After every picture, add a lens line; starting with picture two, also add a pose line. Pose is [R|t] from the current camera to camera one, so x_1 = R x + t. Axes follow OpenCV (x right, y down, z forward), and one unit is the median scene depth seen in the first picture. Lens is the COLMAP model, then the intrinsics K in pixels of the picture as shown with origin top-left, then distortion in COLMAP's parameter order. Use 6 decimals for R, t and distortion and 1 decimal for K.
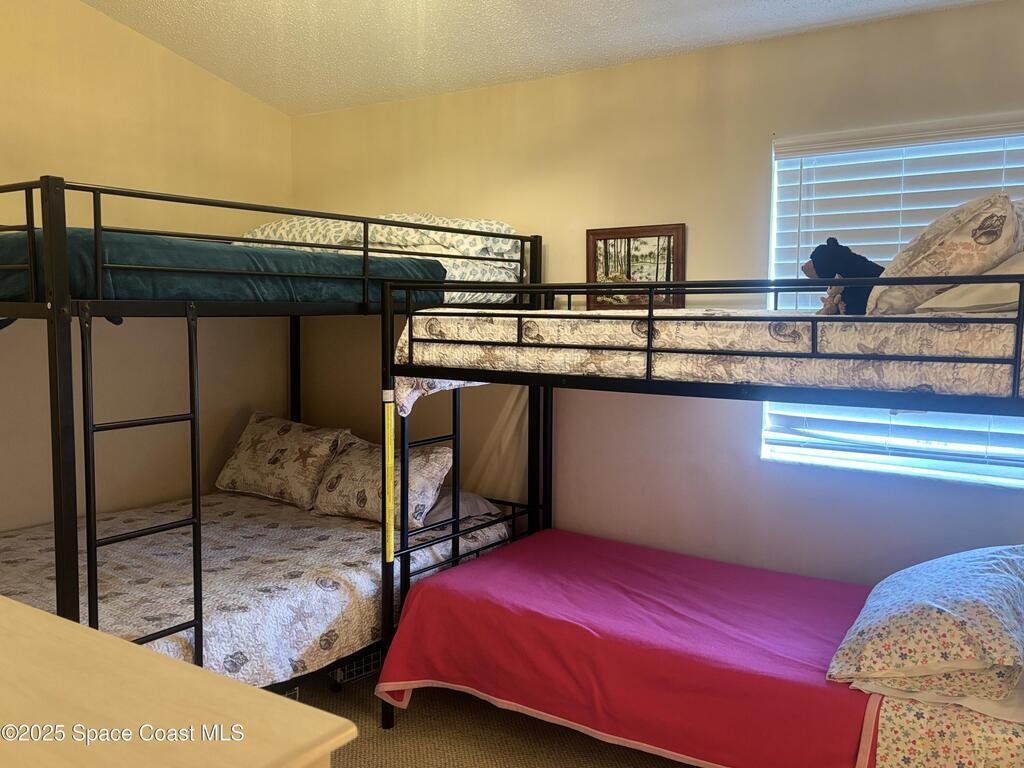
lens RADIAL K [[865.6, 0, 512.0], [0, 865.6, 384.0], [0, 0, 1]] dist [-0.002421, -0.005452]
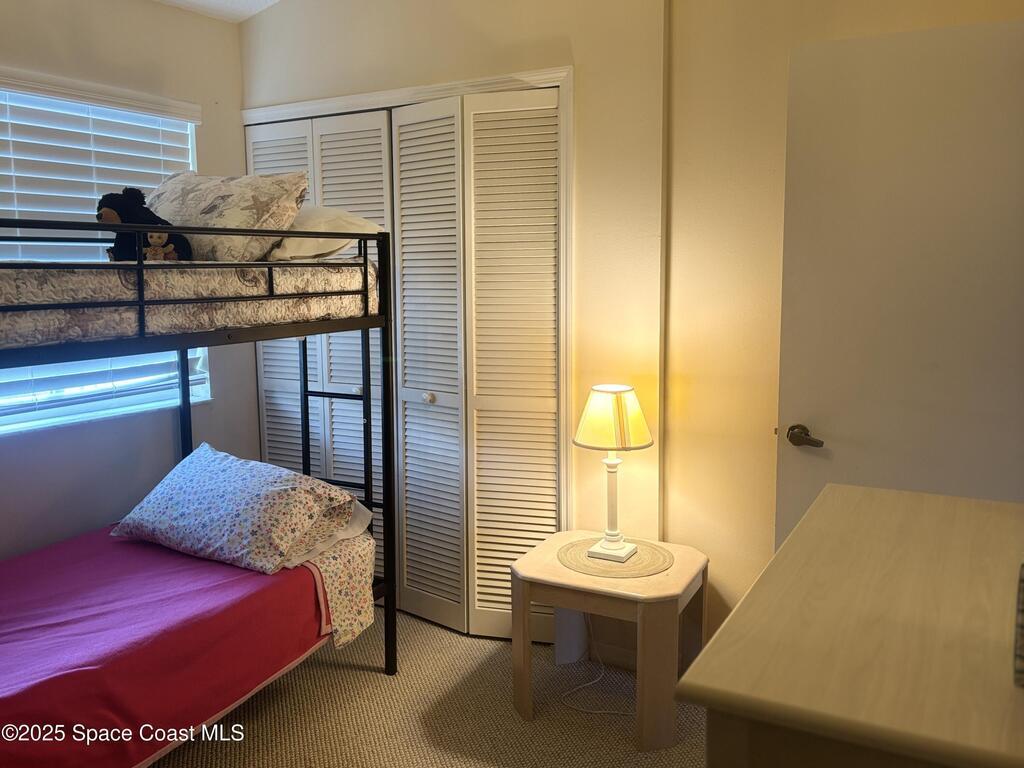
lens RADIAL K [[865.6, 0, 512.0], [0, 865.6, 384.0], [0, 0, 1]] dist [-0.002421, -0.005452]
pose [[-0.117400, -0.137988, 0.983451, -0.776066], [0.091000, 0.984638, 0.149018, -0.056899], [-0.988907, 0.106989, -0.103039, 0.752963]]
